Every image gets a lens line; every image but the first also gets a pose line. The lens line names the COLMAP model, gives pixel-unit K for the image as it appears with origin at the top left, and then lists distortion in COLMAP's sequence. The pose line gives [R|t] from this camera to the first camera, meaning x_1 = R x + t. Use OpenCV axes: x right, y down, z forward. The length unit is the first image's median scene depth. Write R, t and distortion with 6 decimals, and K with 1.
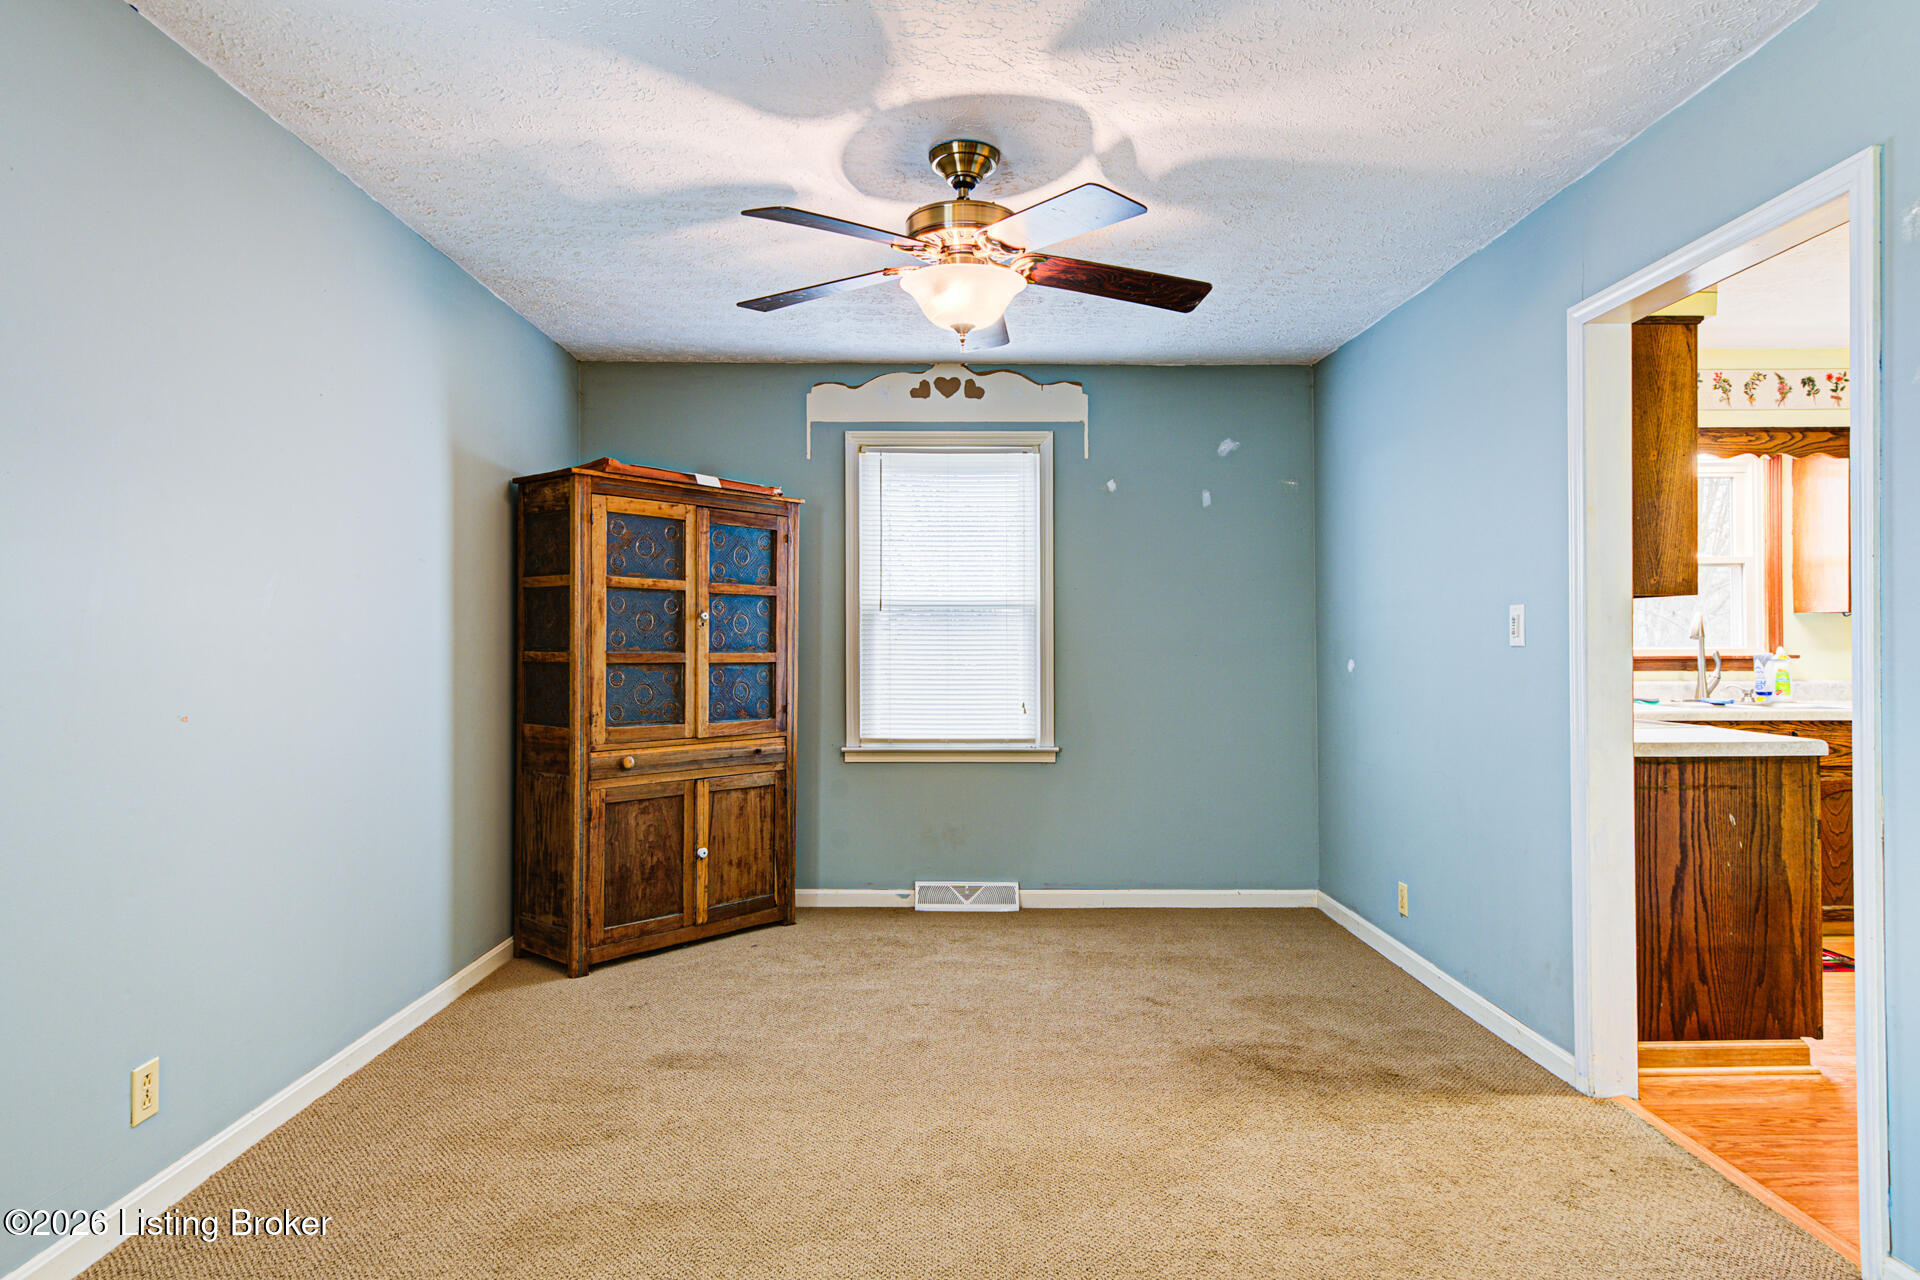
lens RADIAL K [[1112.7, 0, 958.1], [0, 1112.7, 639.0], [0, 0, 1]] dist [0.014656, 0.000377]
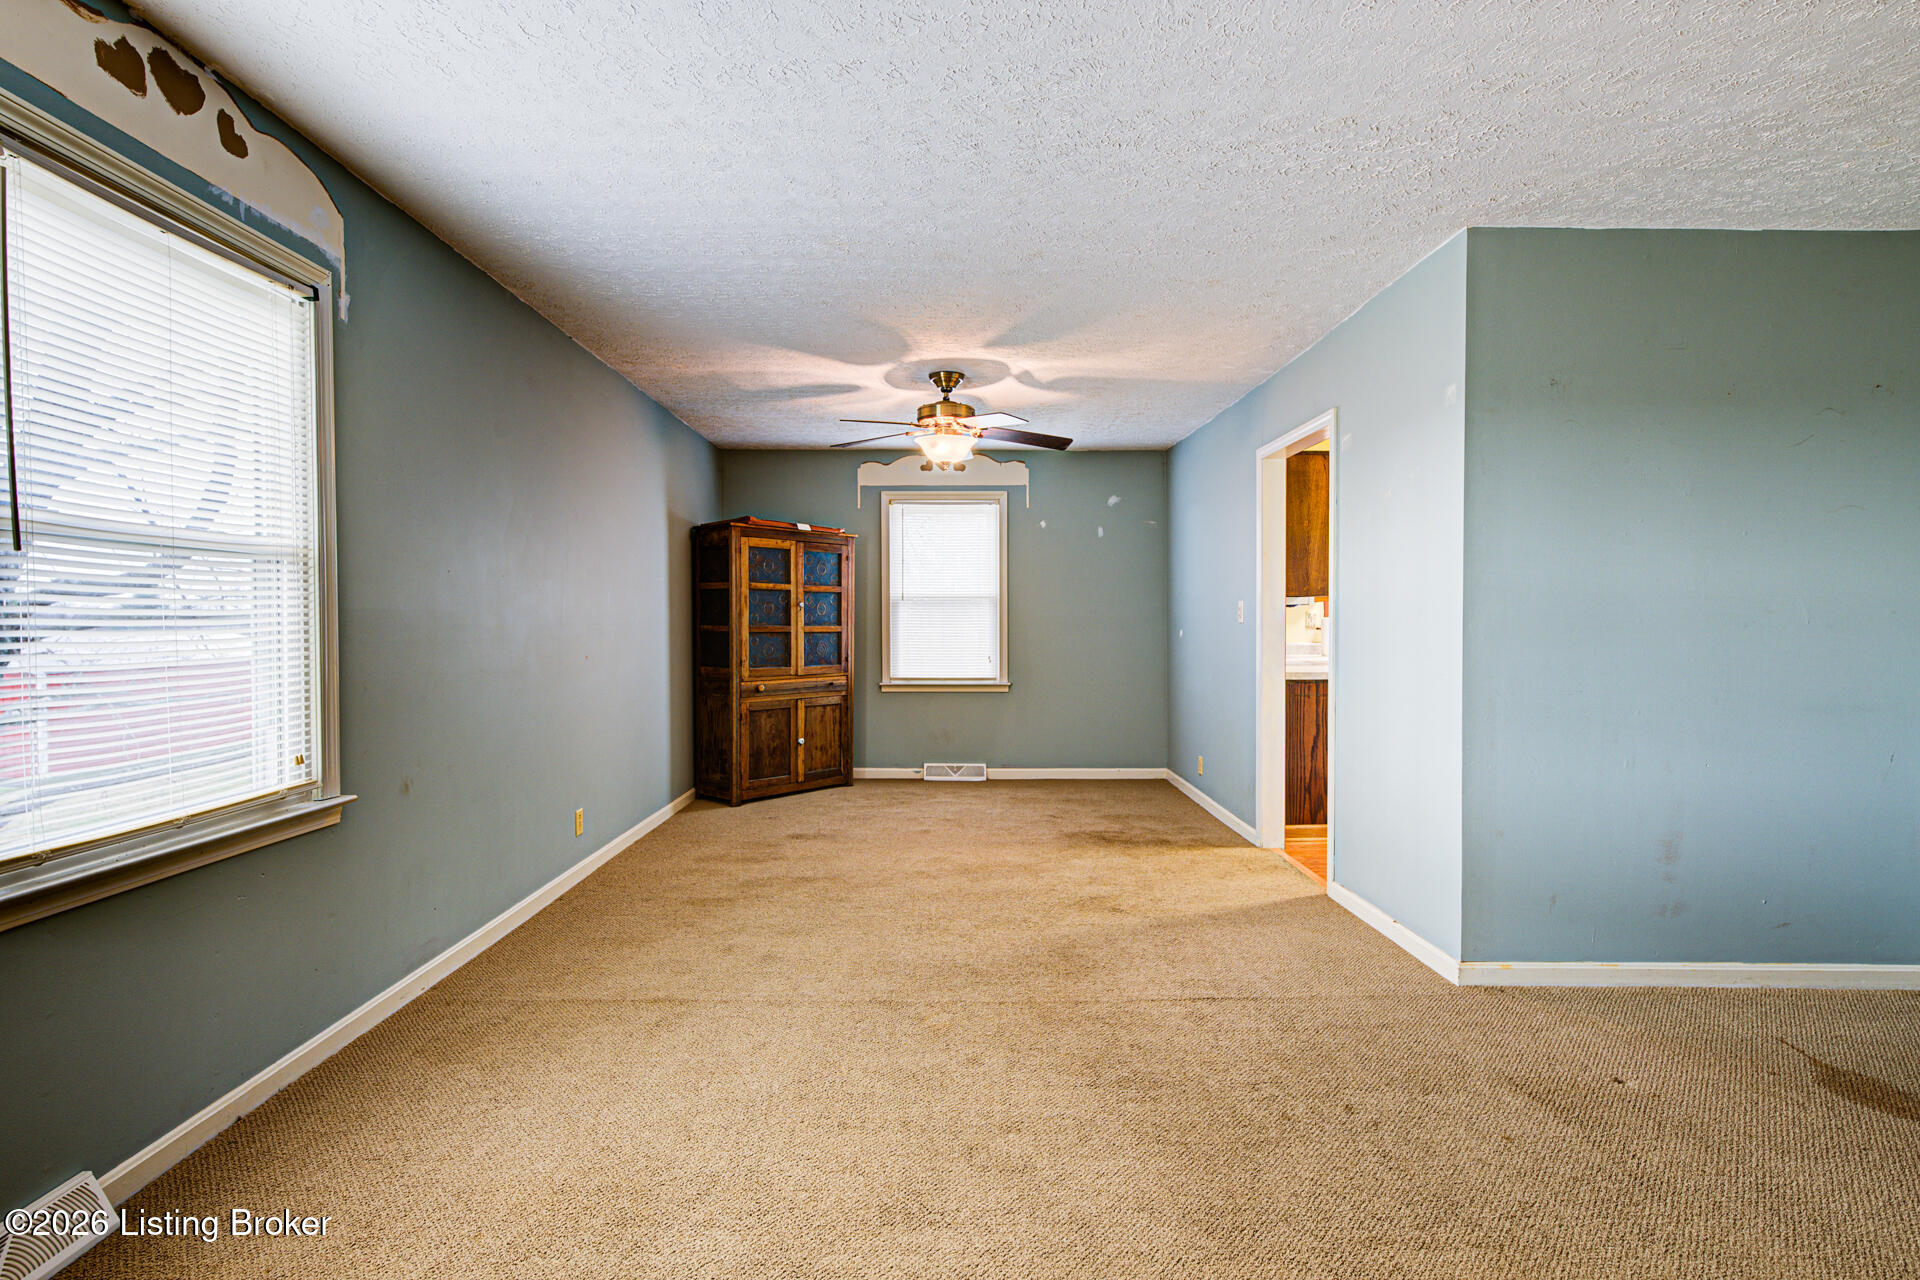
lens RADIAL K [[939.0, 0, 959.9], [0, 939.0, 638.8], [0, 0, 1]] dist [0.007499, 0.000947]
pose [[0.999992, -0.000742, -0.003863, 0.024671], [0.000850, 0.999604, 0.028134, -0.008941], [0.003841, -0.028137, 0.999597, -0.477887]]
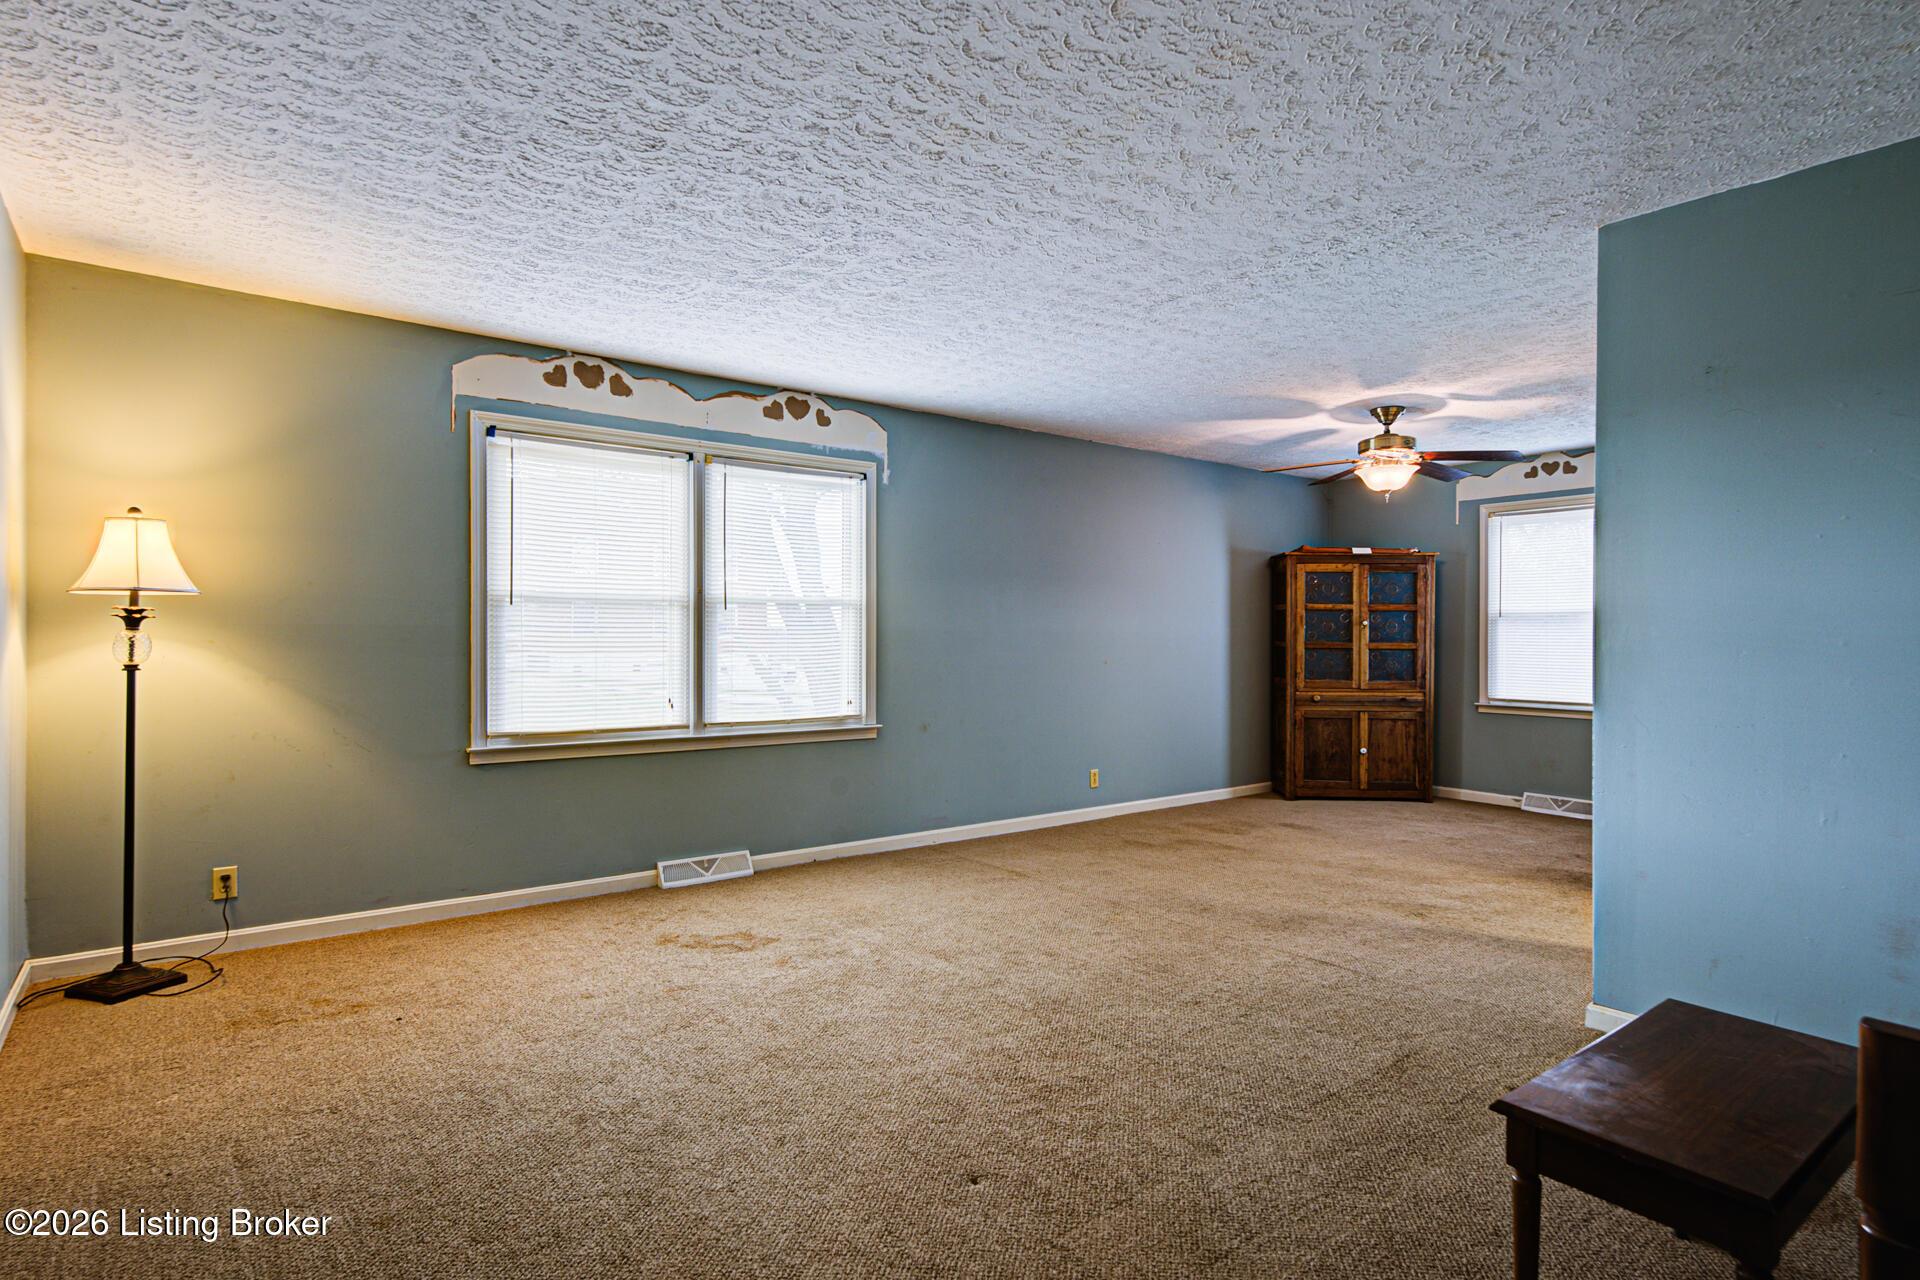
lens RADIAL K [[1004.9, 0, 958.6], [0, 1004.9, 637.3], [0, 0, 1]] dist [0.012198, 0.000064]
pose [[0.600614, 0.004440, -0.799526, 0.733770], [0.002084, 0.999972, 0.007119, -0.010629], [0.799536, -0.005943, 0.600589, -0.565153]]
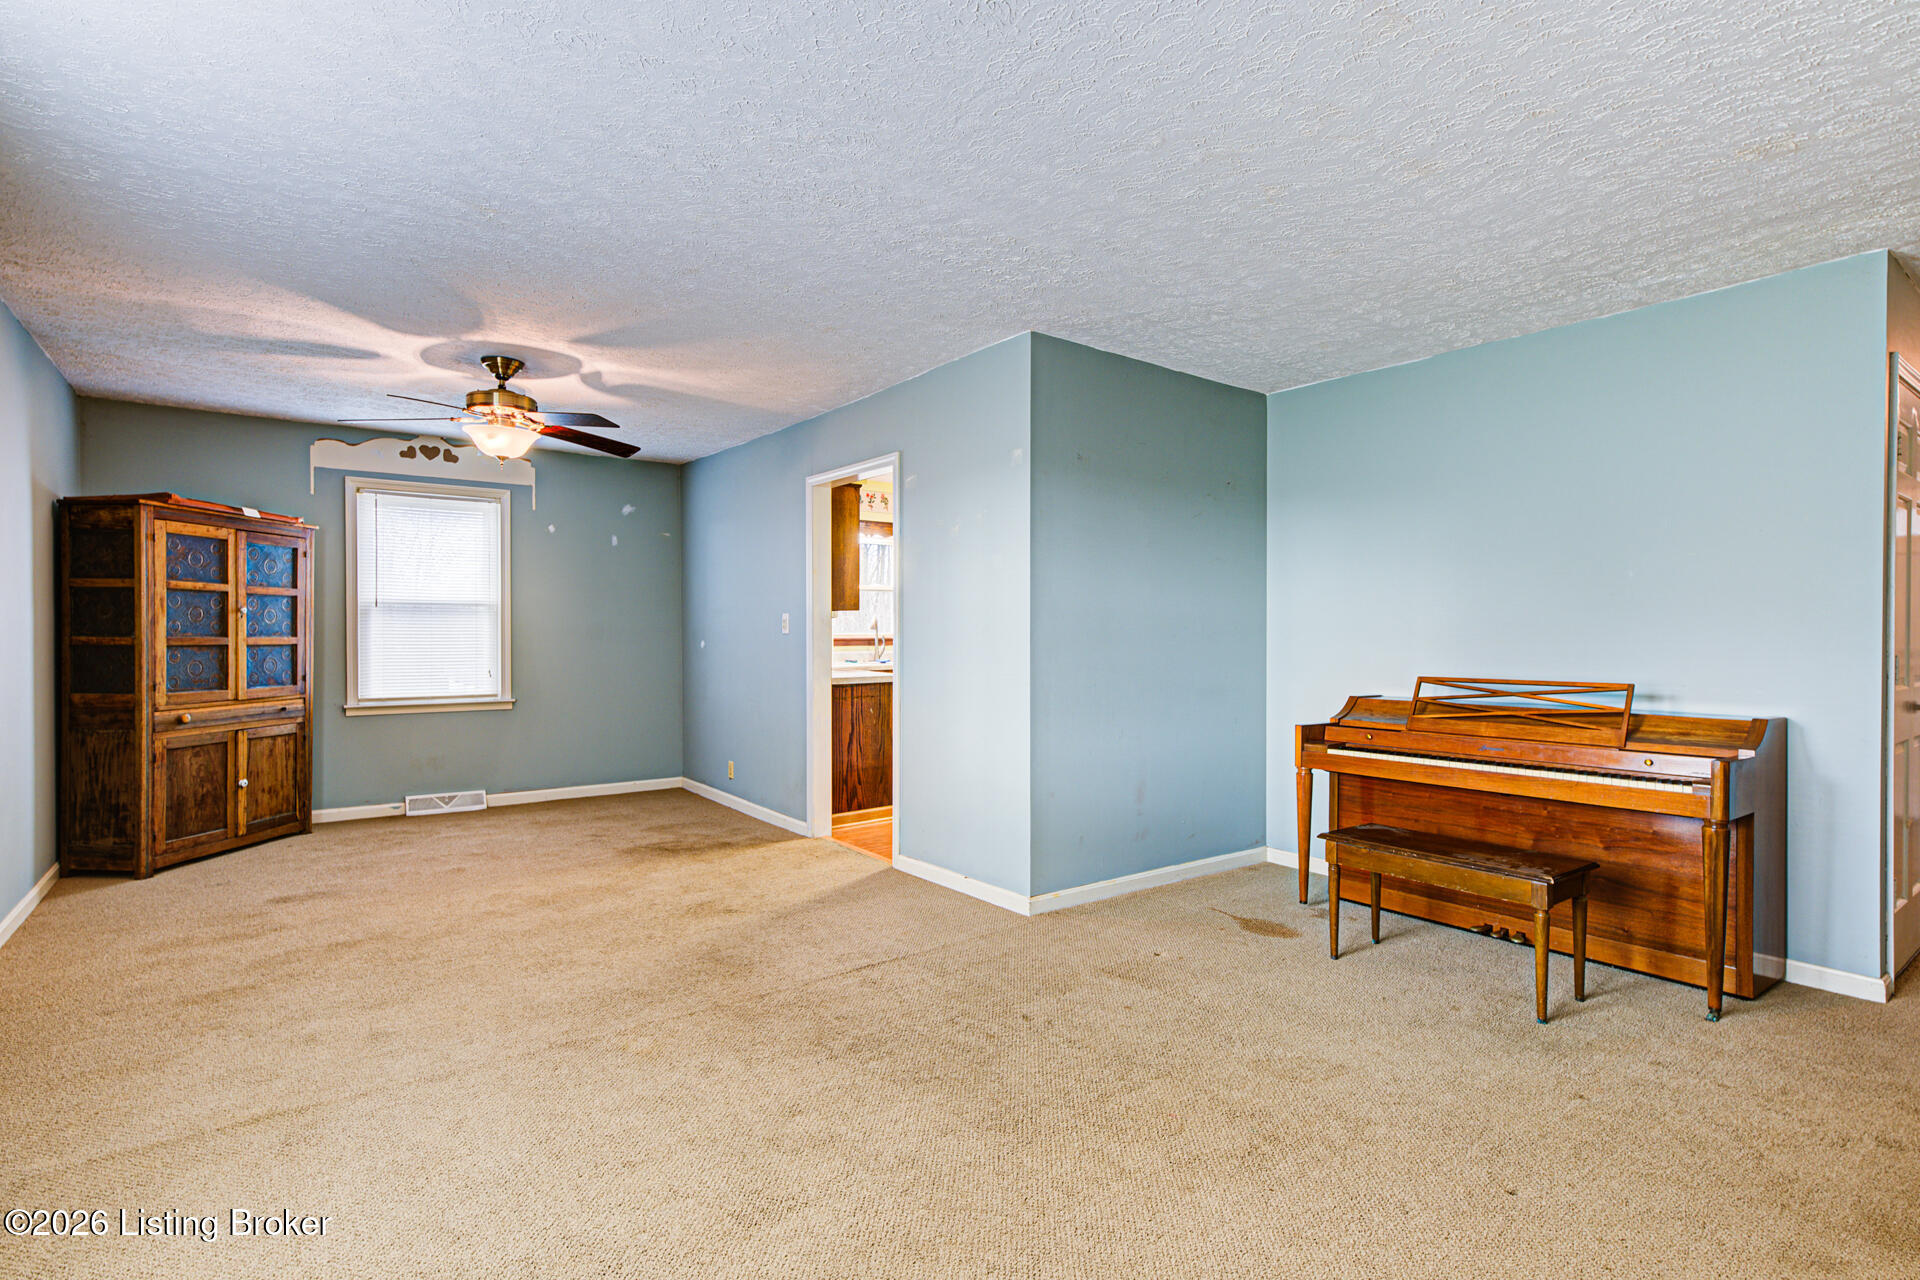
lens RADIAL K [[922.6, 0, 959.0], [0, 922.6, 639.0], [0, 0, 1]] dist [0.002178, 0.003528]
pose [[0.809054, -0.002923, 0.587728, -0.192834], [-0.006917, 0.999871, 0.014495, -0.008476], [-0.587694, -0.015792, 0.808929, -0.453178]]
